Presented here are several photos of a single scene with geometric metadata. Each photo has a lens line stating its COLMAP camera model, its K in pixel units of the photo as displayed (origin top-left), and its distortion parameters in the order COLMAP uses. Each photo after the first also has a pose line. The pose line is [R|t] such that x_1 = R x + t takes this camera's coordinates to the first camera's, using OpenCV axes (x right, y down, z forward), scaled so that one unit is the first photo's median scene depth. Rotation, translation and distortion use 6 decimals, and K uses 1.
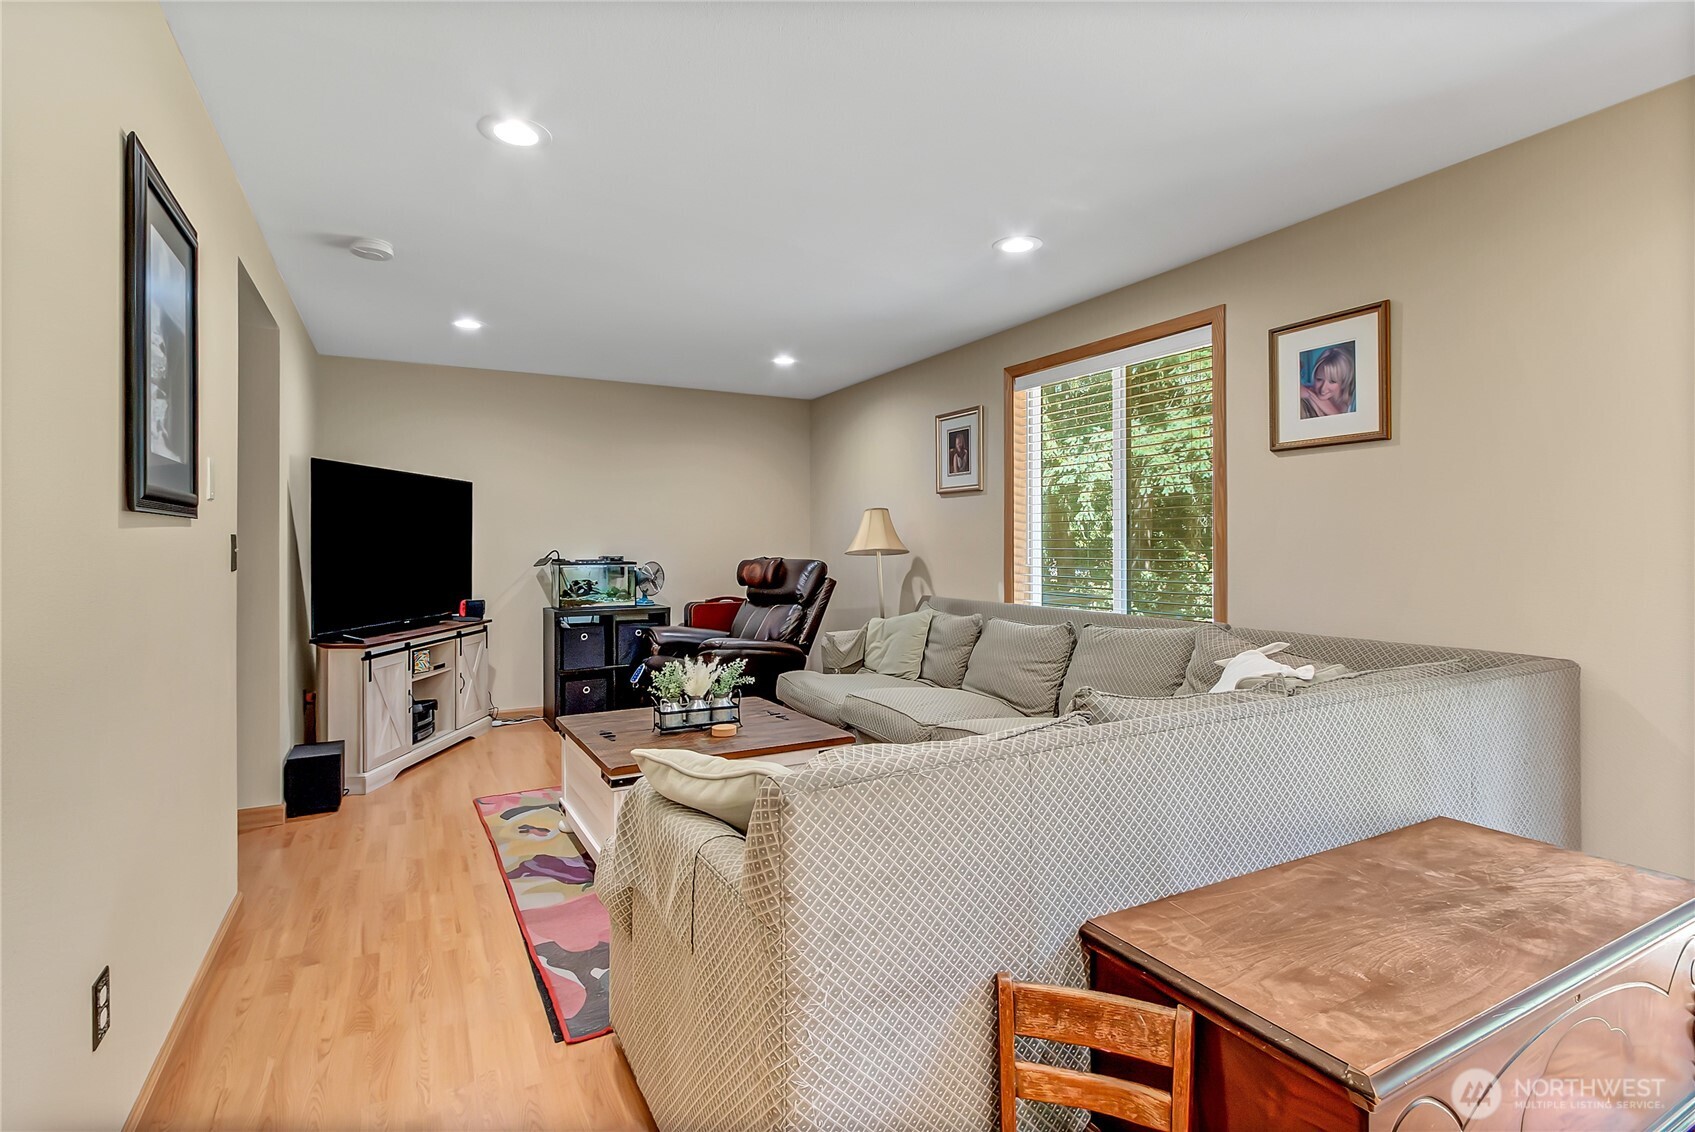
lens RADIAL K [[794.3, 0, 832.9], [0, 794.3, 545.4], [0, 0, 1]] dist [-0.002311, -0.001617]
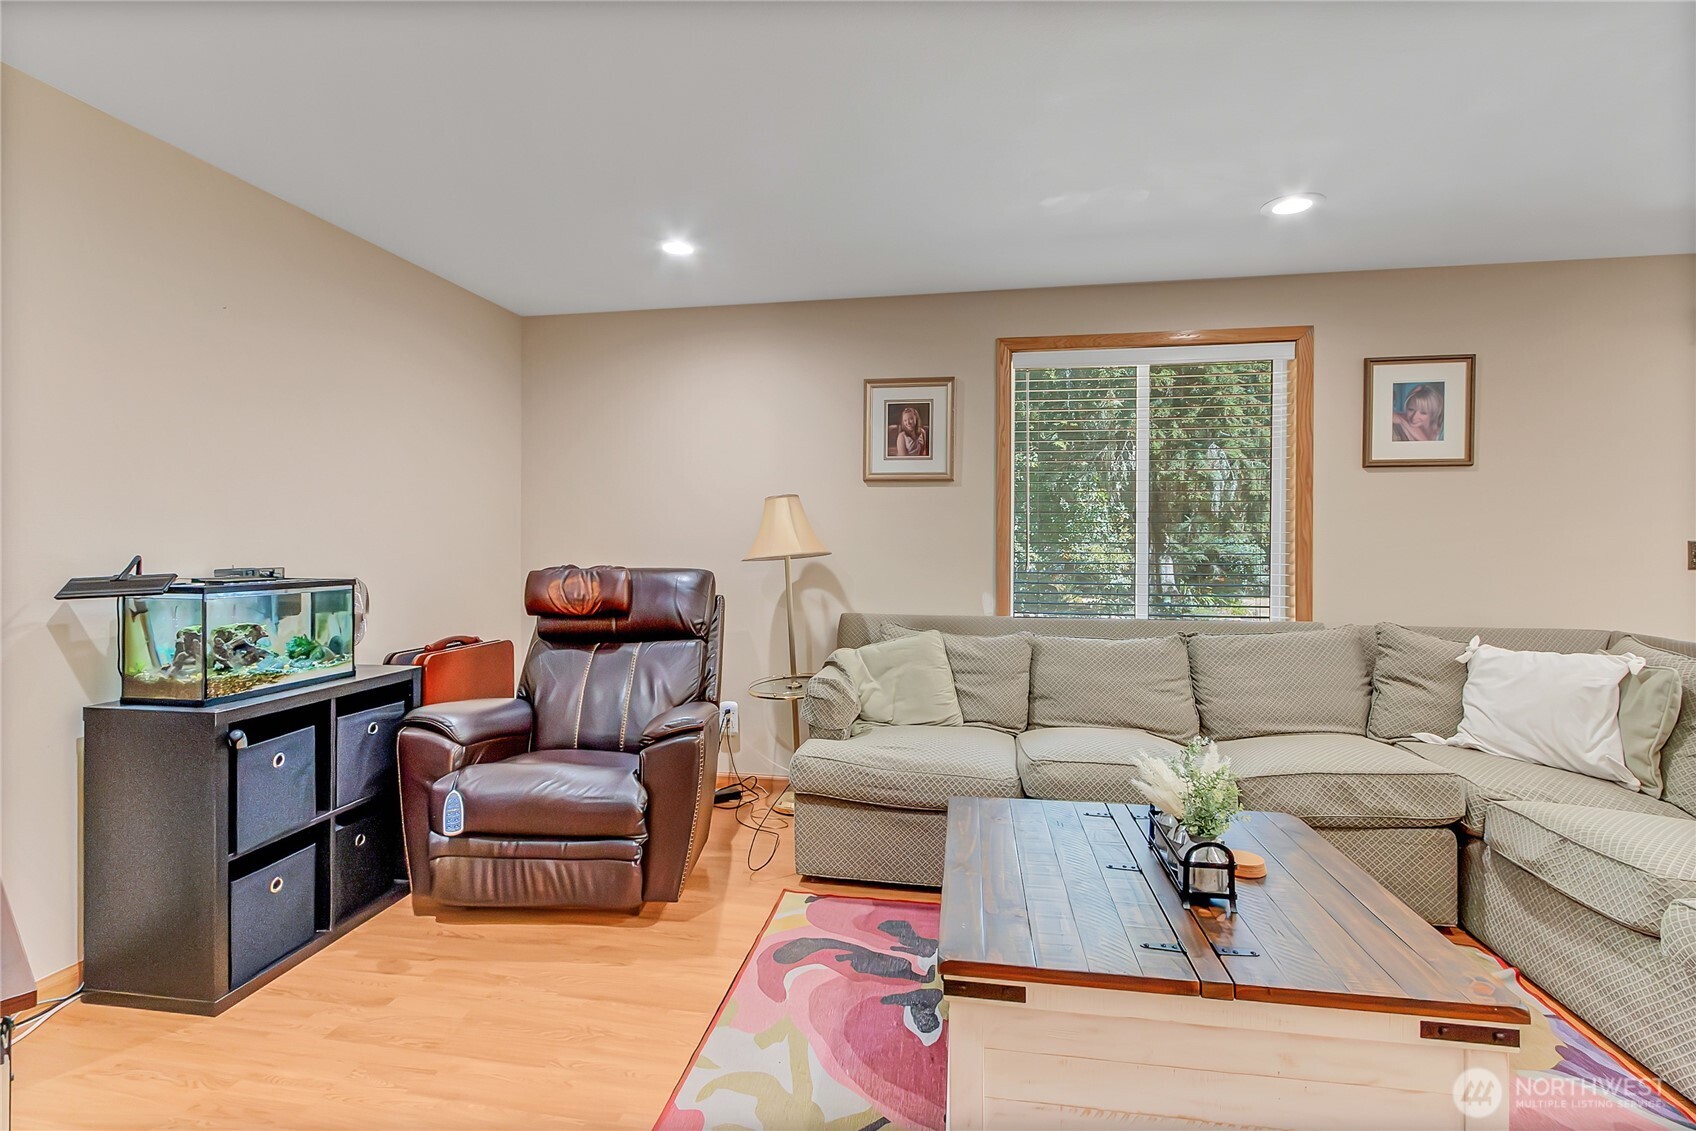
lens RADIAL K [[791.1, 0, 847.0], [0, 791.1, 546.2], [0, 0, 1]] dist [-0.002166, -0.000201]
pose [[0.627406, 0.004005, 0.778682, -0.503777], [-0.004736, 0.999988, -0.001327, 0.000017], [-0.778678, -0.002855, 0.627417, 0.557197]]
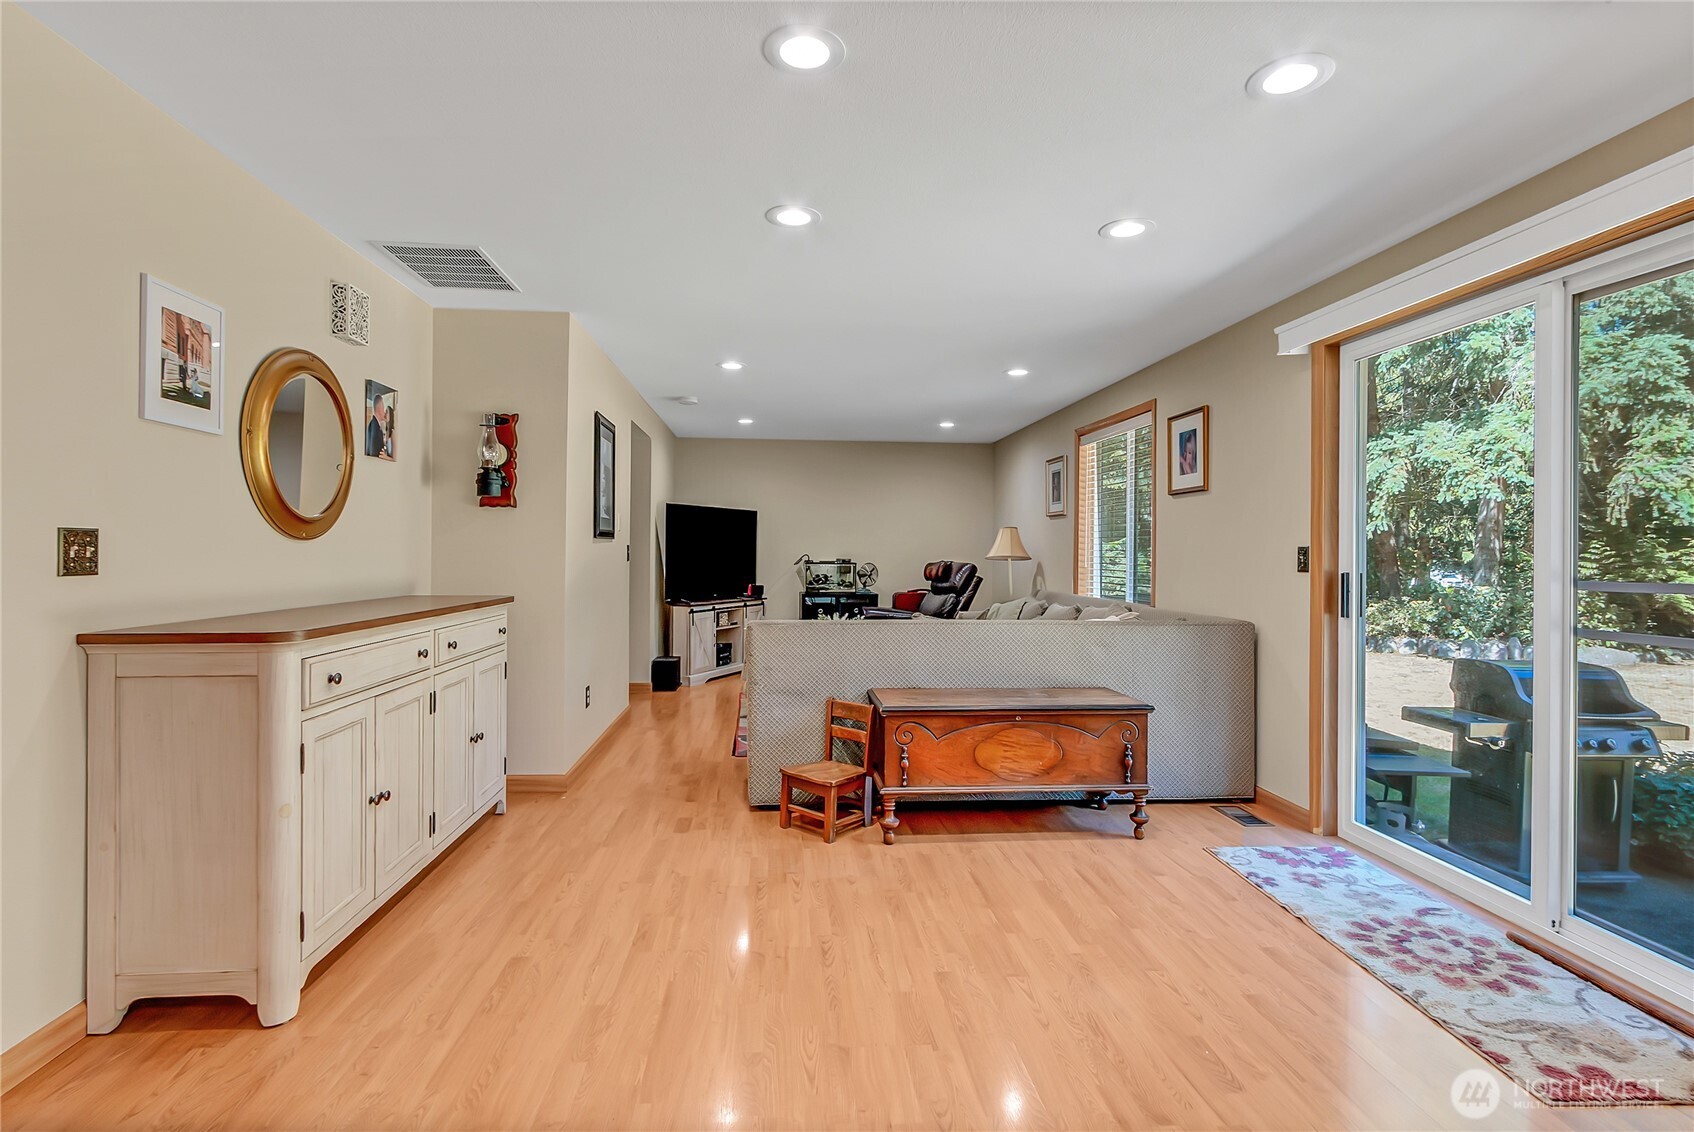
lens RADIAL K [[798.1, 0, 833.5], [0, 798.1, 554.3], [0, 0, 1]] dist [0.000510, 0.000515]
pose [[0.915247, 0.010144, -0.402765, 0.373705], [-0.009009, 0.999948, 0.004710, -0.002206], [0.402792, -0.000683, 0.915291, -0.455006]]
